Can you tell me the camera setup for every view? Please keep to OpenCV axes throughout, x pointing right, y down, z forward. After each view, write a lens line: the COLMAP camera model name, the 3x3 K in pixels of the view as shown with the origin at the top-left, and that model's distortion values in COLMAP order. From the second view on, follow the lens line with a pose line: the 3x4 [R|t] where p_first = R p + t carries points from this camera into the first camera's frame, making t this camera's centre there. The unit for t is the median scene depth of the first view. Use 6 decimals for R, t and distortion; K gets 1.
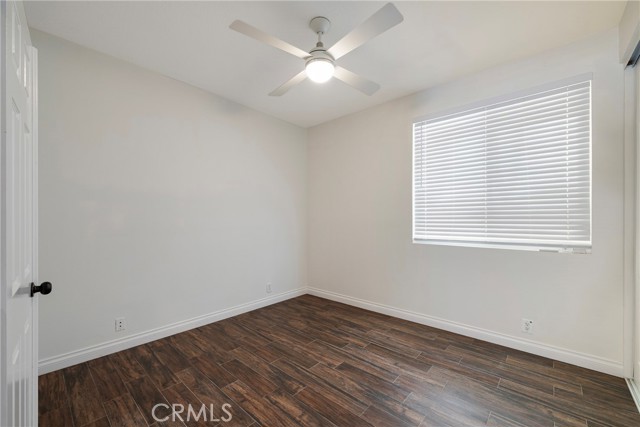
lens RADIAL K [[257.0, 0, 318.8], [0, 257.0, 218.2], [0, 0, 1]] dist [0.001168, 0.000078]
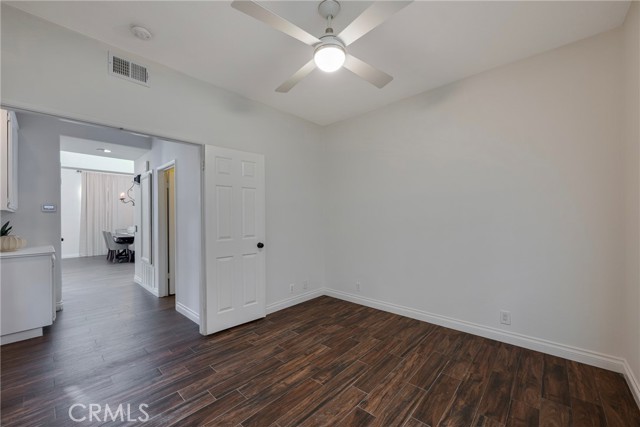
lens RADIAL K [[253.0, 0, 320.7], [0, 253.0, 217.3], [0, 0, 1]] dist [0.000922, 0.000046]
pose [[-0.002243, -0.000989, -0.999997, 0.822897], [0.012642, 0.999920, -0.001017, -0.002709], [0.999918, -0.012644, -0.002230, 0.871792]]
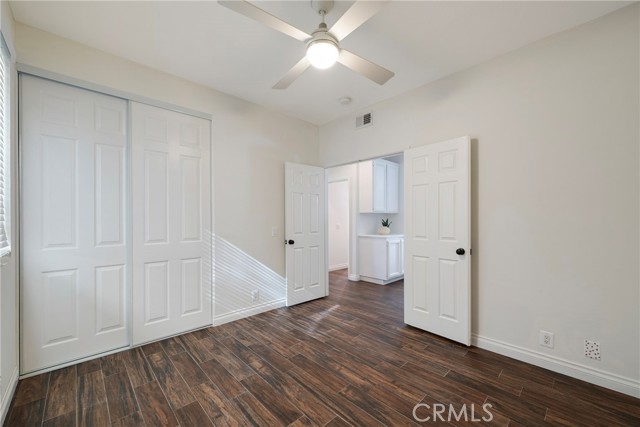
lens RADIAL K [[257.0, 0, 318.8], [0, 257.0, 218.2], [0, 0, 1]] dist [0.001168, 0.000078]
pose [[-0.997024, 0.003004, 0.077027, -0.045595], [0.002616, 0.999983, -0.005132, 0.003141], [-0.077041, -0.004915, -0.997016, 1.715914]]
